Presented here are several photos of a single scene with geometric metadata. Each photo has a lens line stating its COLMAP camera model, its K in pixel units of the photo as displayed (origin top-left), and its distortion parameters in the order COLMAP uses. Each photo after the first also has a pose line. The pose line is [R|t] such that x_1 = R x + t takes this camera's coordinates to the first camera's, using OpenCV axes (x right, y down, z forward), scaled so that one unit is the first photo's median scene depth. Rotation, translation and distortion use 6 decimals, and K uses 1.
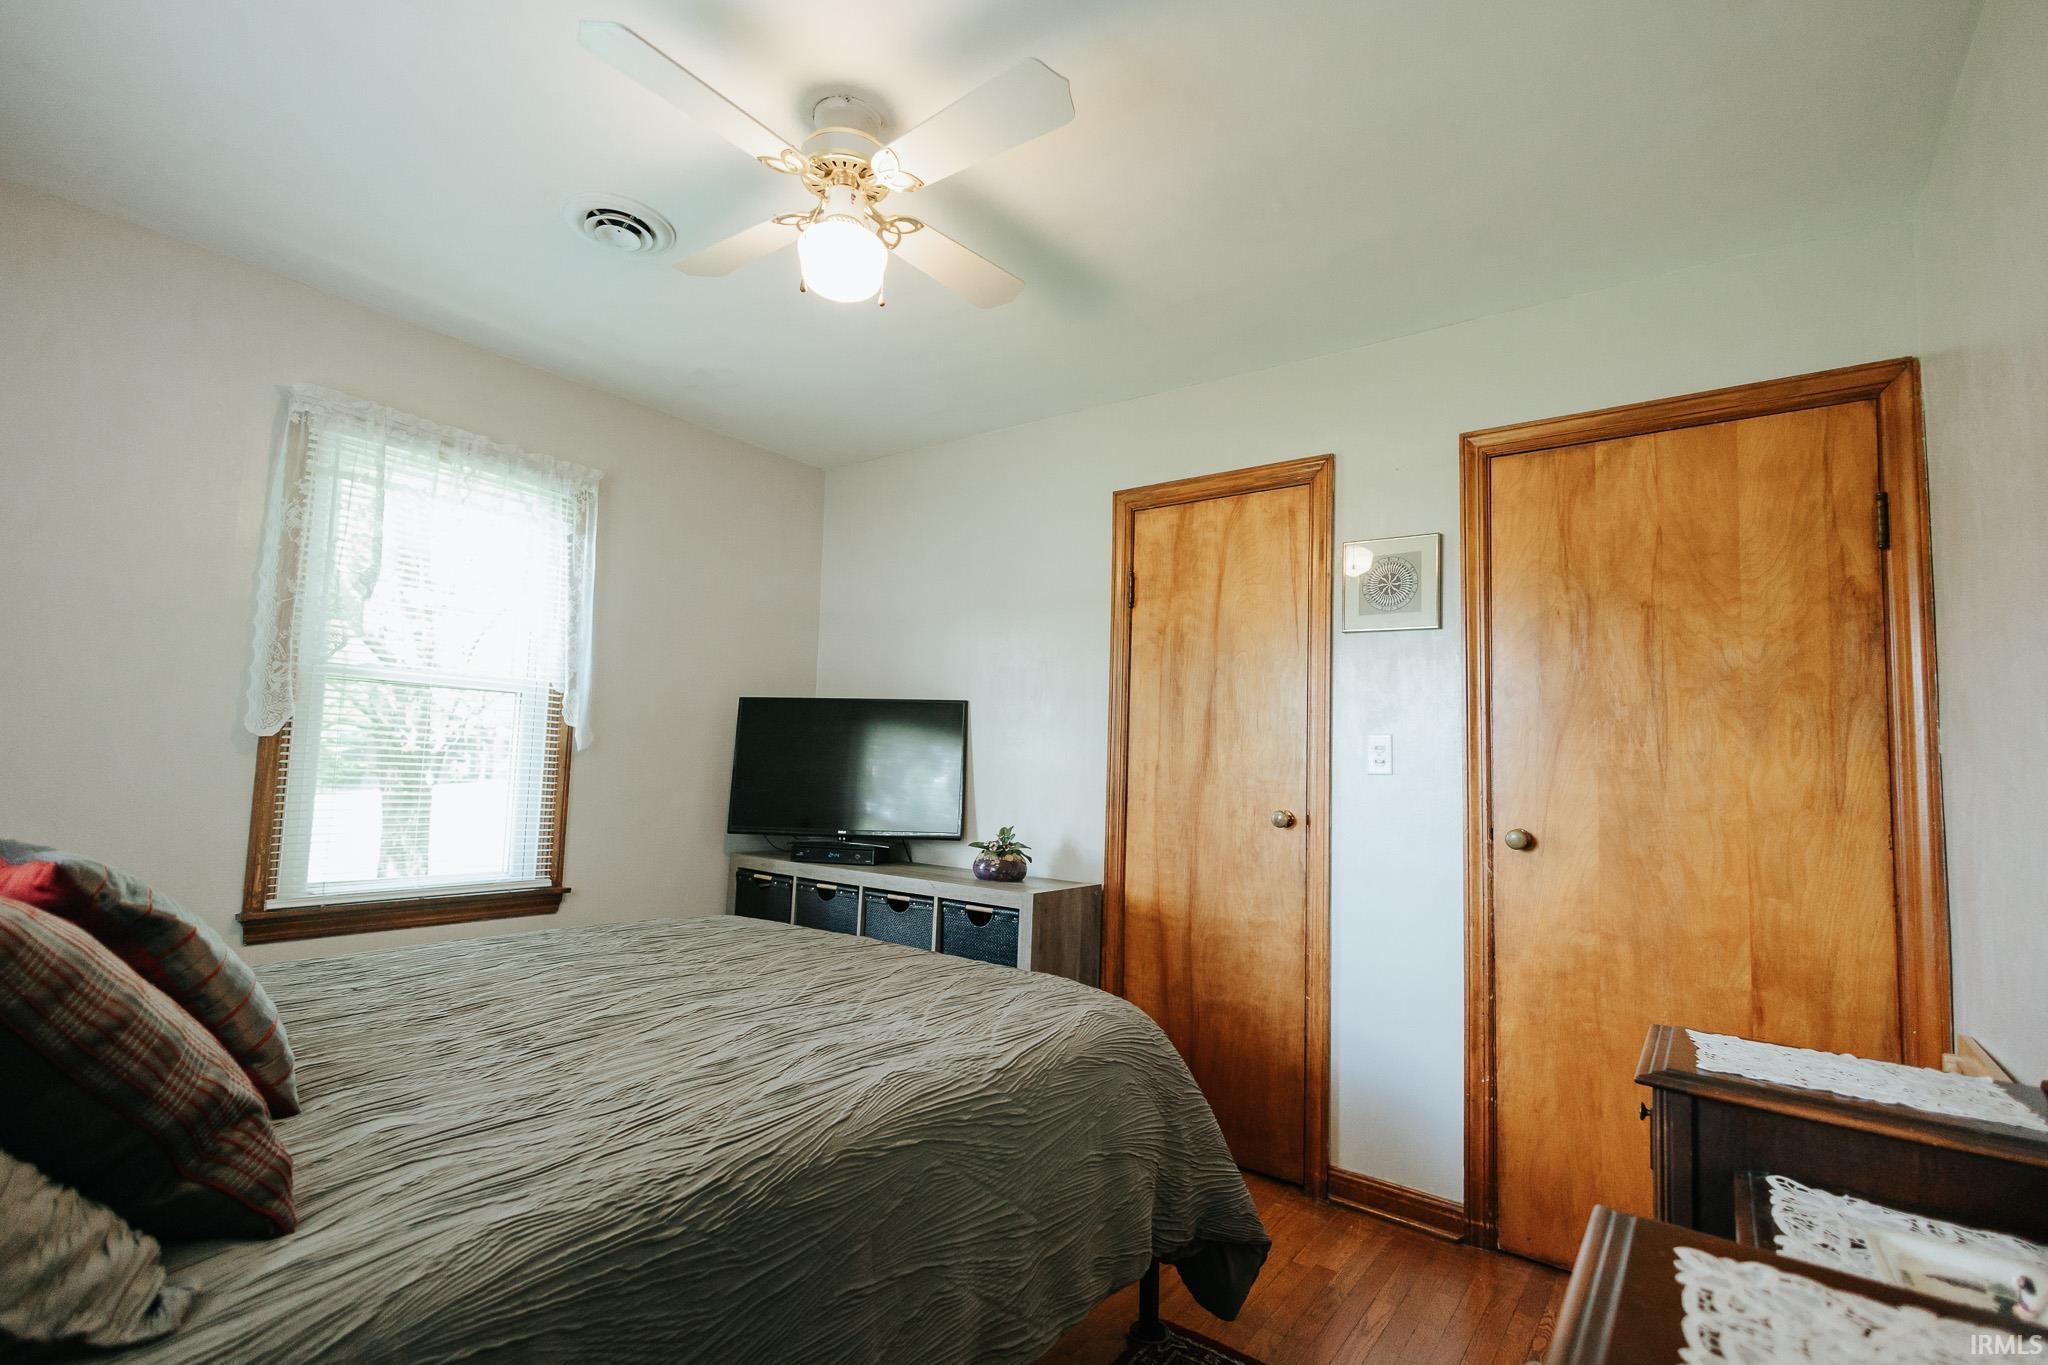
lens RADIAL K [[916.8, 0, 1024.0], [0, 916.8, 682.5], [0, 0, 1]] dist [-0.001369, -0.000017]
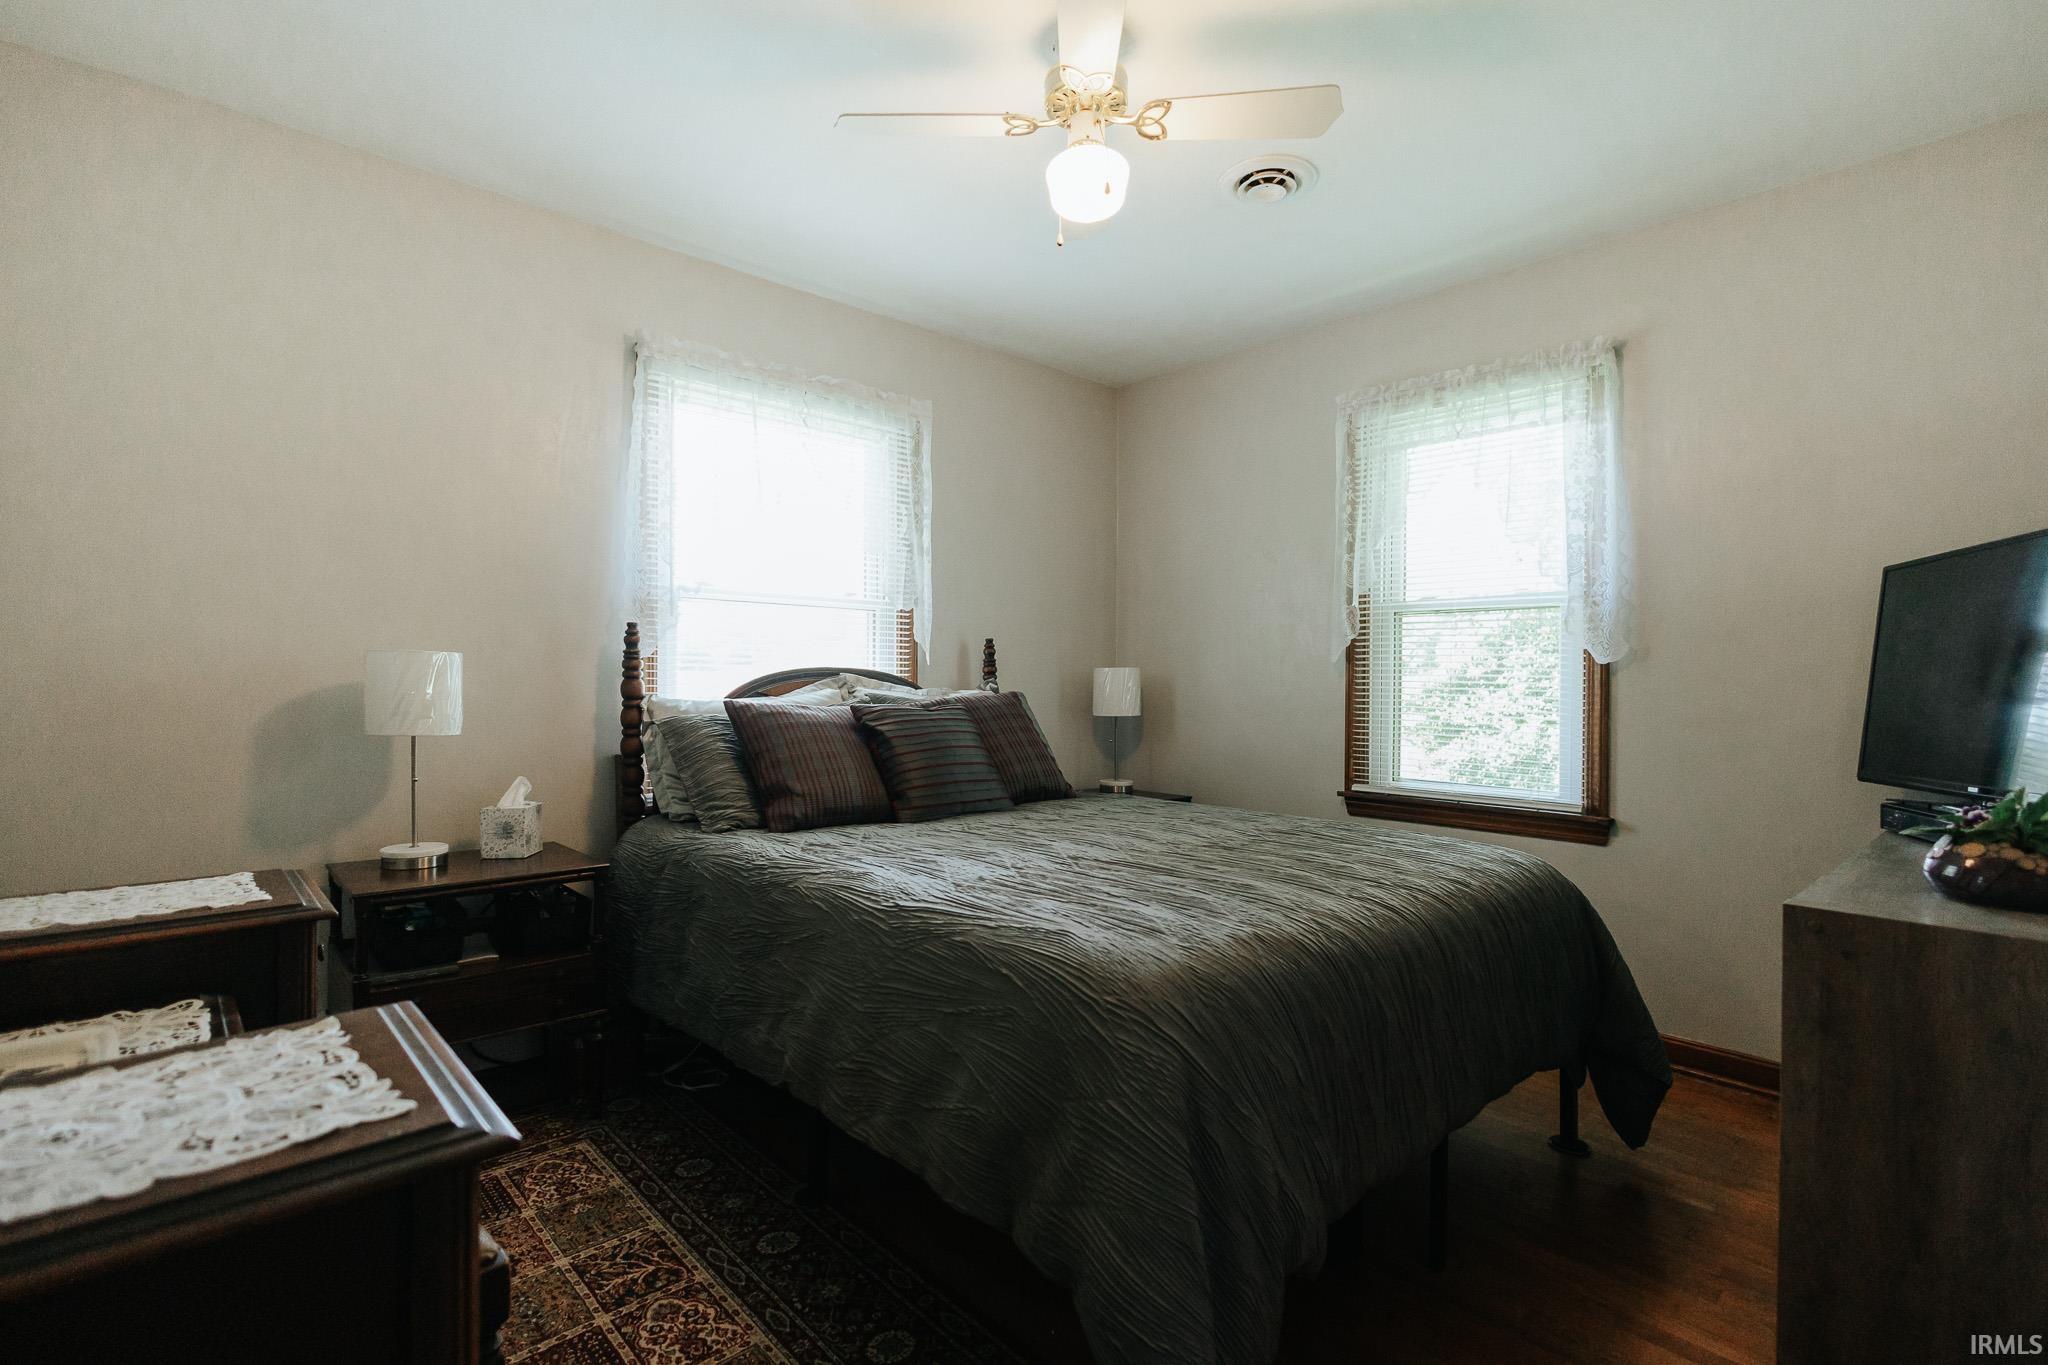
lens RADIAL K [[988.8, 0, 1024.0], [0, 988.8, 682.5], [0, 0, 1]] dist [0.000754, 0.000067]
pose [[-0.196156, -0.025231, -0.980248, 0.670806], [0.081527, 0.995788, -0.041946, 0.105099], [0.977178, -0.088145, -0.193272, 0.780759]]
